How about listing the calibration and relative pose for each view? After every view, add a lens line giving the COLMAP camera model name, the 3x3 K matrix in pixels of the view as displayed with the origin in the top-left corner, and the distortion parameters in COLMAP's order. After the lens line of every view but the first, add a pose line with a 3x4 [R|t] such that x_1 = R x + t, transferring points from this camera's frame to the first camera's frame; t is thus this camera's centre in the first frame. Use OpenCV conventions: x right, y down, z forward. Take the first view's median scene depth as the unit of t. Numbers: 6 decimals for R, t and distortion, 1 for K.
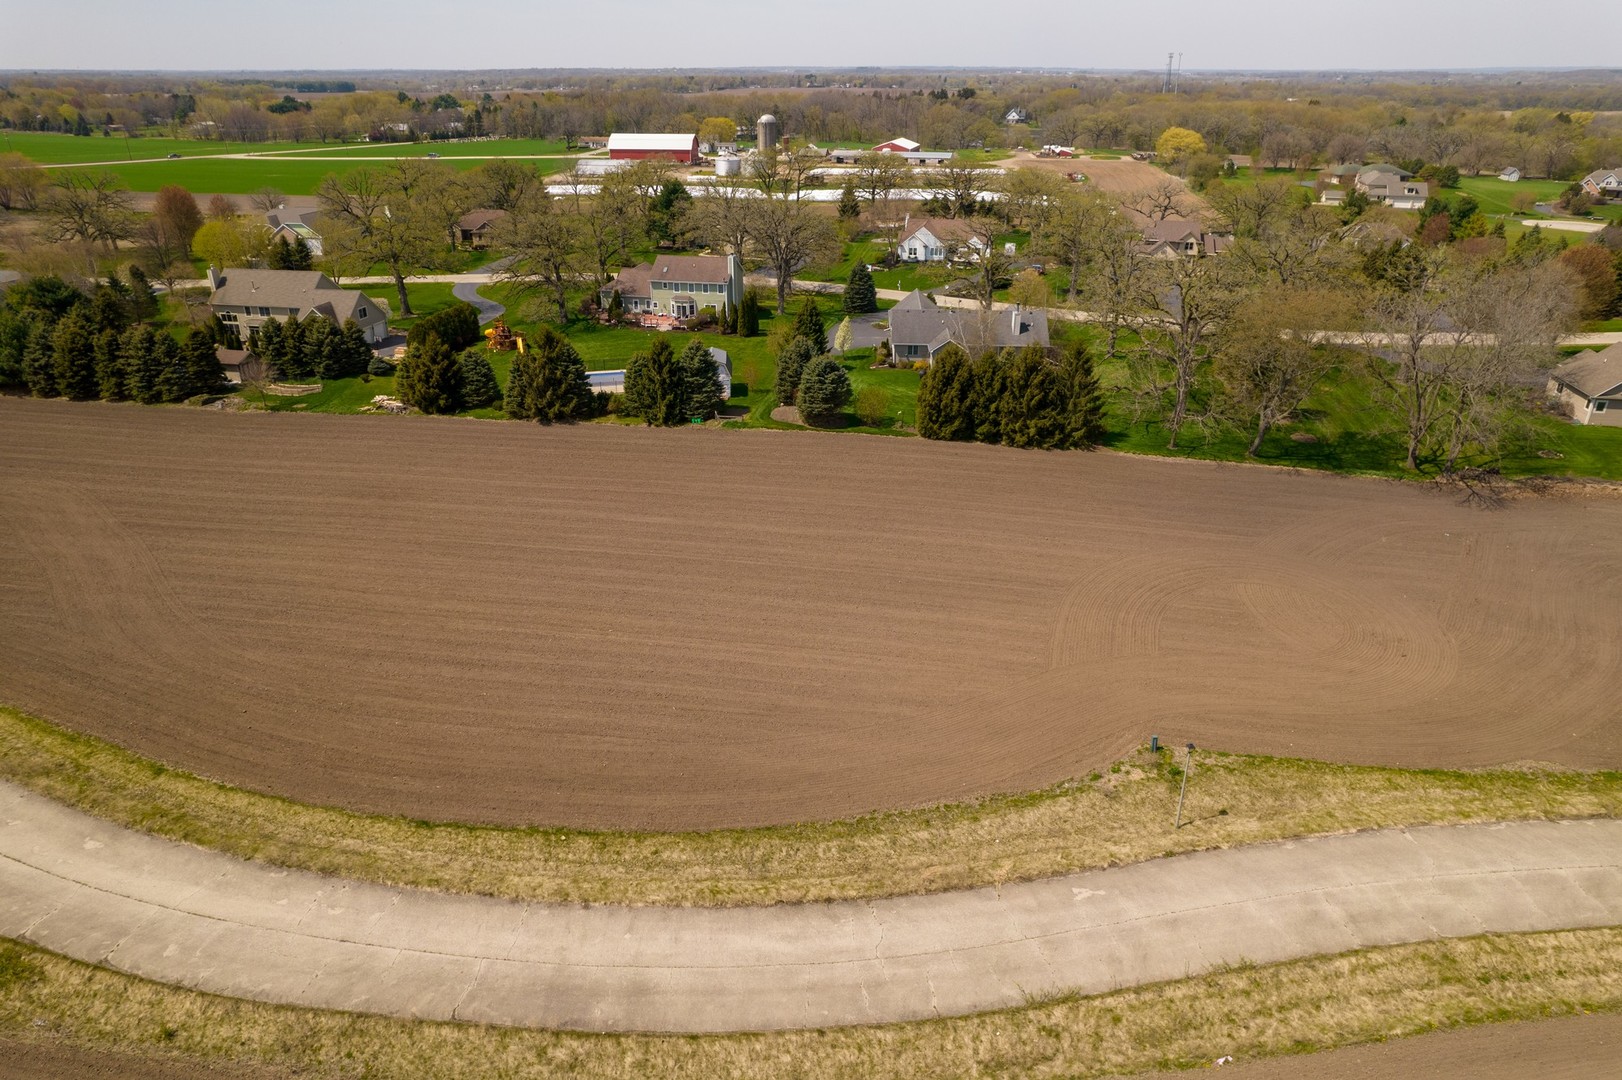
lens RADIAL K [[1041.5, 0, 812.6], [0, 1041.5, 537.0], [0, 0, 1]] dist [-0.084162, 0.078358]
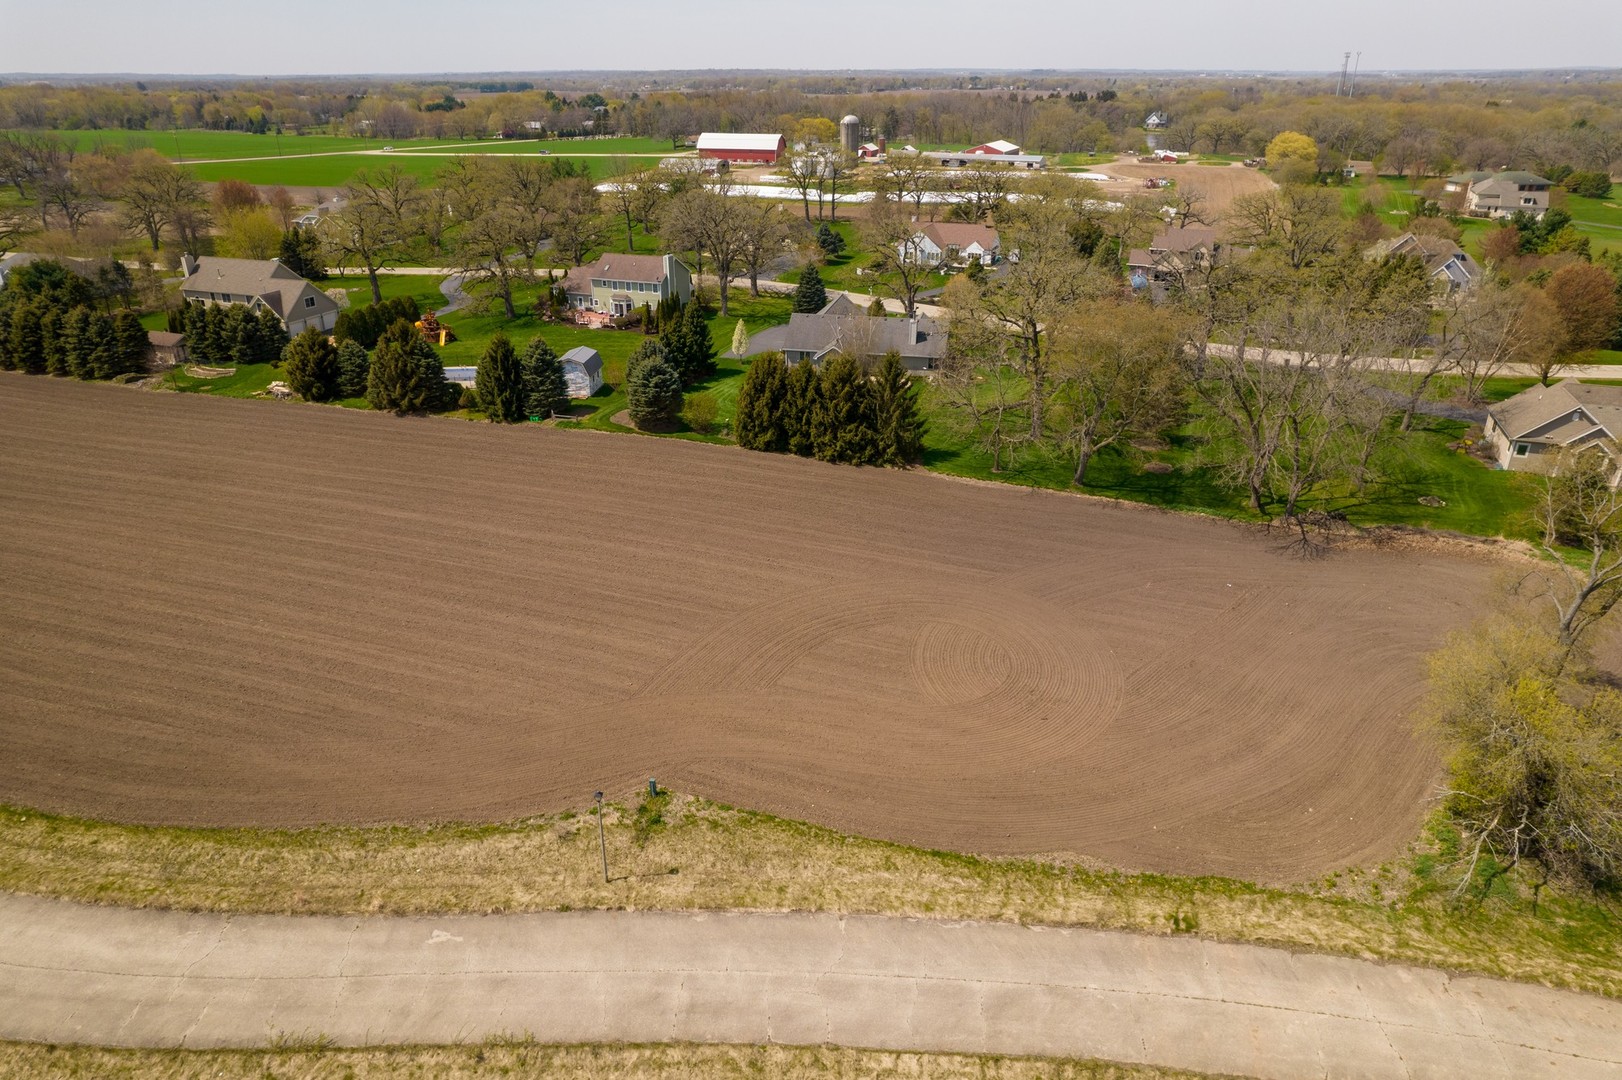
lens RADIAL K [[1041.5, 0, 812.6], [0, 1041.5, 537.0], [0, 0, 1]] dist [-0.084162, 0.078358]
pose [[0.987314, 0.062929, -0.145778, 0.261756], [-0.063150, 0.997999, 0.003114, -0.015729], [0.145682, 0.006132, 0.989312, 0.045122]]
